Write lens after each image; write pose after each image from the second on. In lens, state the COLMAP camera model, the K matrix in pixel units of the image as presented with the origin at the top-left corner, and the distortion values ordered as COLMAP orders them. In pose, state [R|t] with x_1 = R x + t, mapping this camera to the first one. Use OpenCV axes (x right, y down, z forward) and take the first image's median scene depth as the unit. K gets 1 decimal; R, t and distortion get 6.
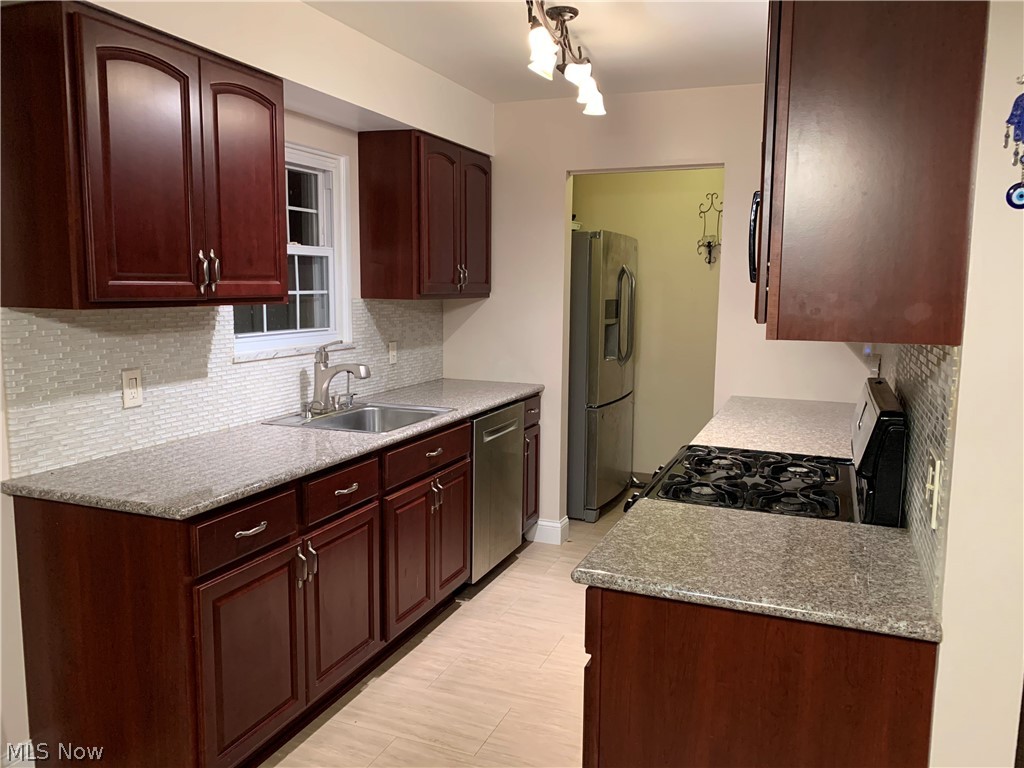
lens RADIAL K [[780.3, 0, 514.8], [0, 780.3, 386.2], [0, 0, 1]] dist [0.019483, -0.047571]
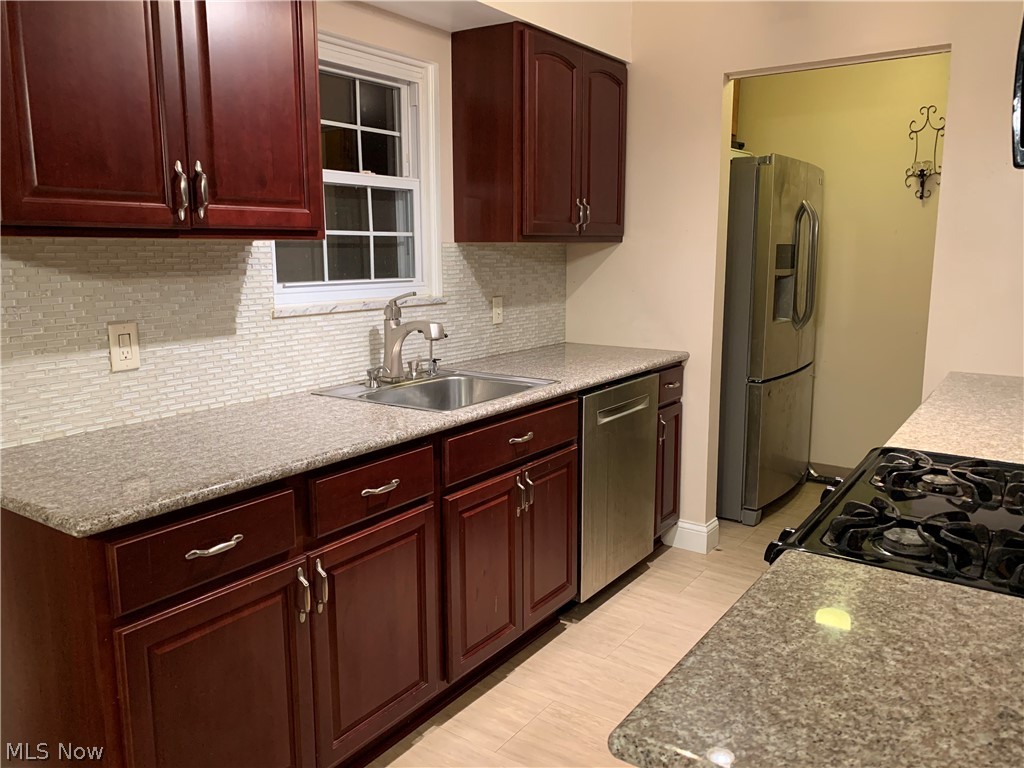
lens RADIAL K [[780.3, 0, 511.3], [0, 780.3, 378.5], [0, 0, 1]] dist [0.019483, -0.047571]
pose [[0.973351, 0.025054, -0.227947, 0.055982], [-0.017433, 0.999222, 0.035388, 0.000058], [0.228656, -0.030471, 0.973030, 0.243618]]
